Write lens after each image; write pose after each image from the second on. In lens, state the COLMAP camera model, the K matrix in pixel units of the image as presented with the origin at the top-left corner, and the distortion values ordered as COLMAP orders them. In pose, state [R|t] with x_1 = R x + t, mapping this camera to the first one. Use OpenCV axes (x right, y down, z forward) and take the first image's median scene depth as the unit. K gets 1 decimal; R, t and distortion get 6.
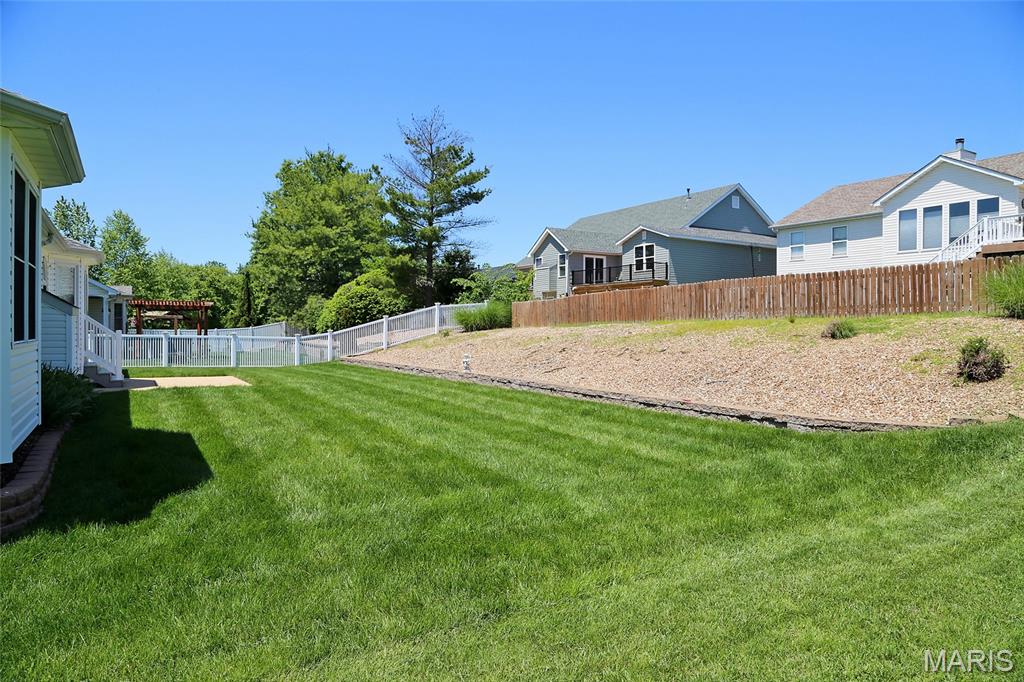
lens RADIAL K [[709.5, 0, 504.9], [0, 709.5, 340.8], [0, 0, 1]] dist [-0.074995, 0.016315]
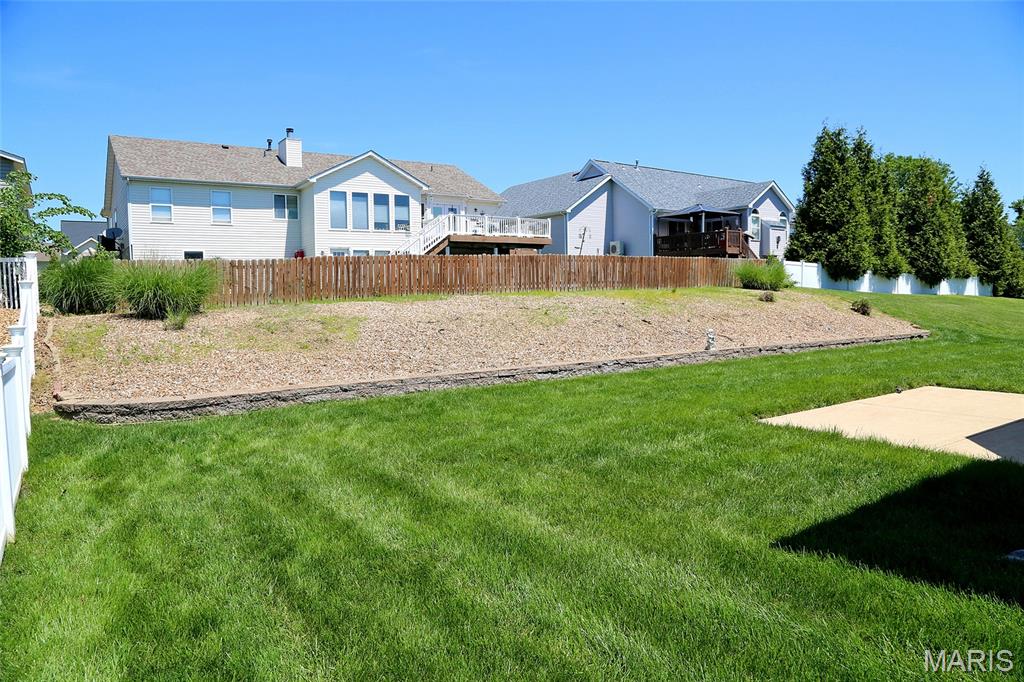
lens RADIAL K [[709.5, 0, 506.0], [0, 709.5, 339.3], [0, 0, 1]] dist [-0.074995, 0.016315]
pose [[-0.100132, -0.059152, 0.993214, -0.574881], [0.037327, 0.997305, 0.063159, -0.019561], [-0.994274, 0.043398, -0.097654, 0.899956]]
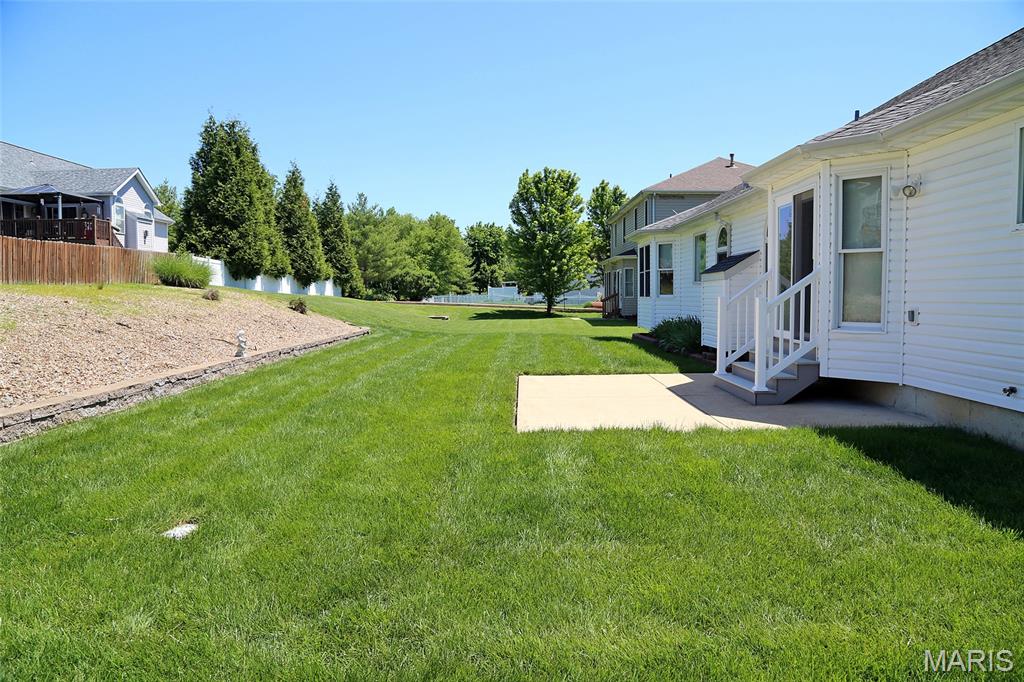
lens RADIAL K [[709.5, 0, 508.2], [0, 709.5, 337.9], [0, 0, 1]] dist [-0.074995, 0.016315]
pose [[-0.862689, -0.027435, 0.504989, -0.406847], [0.016636, 0.996448, 0.082555, -0.015094], [-0.505460, 0.079620, -0.859168, 0.980870]]
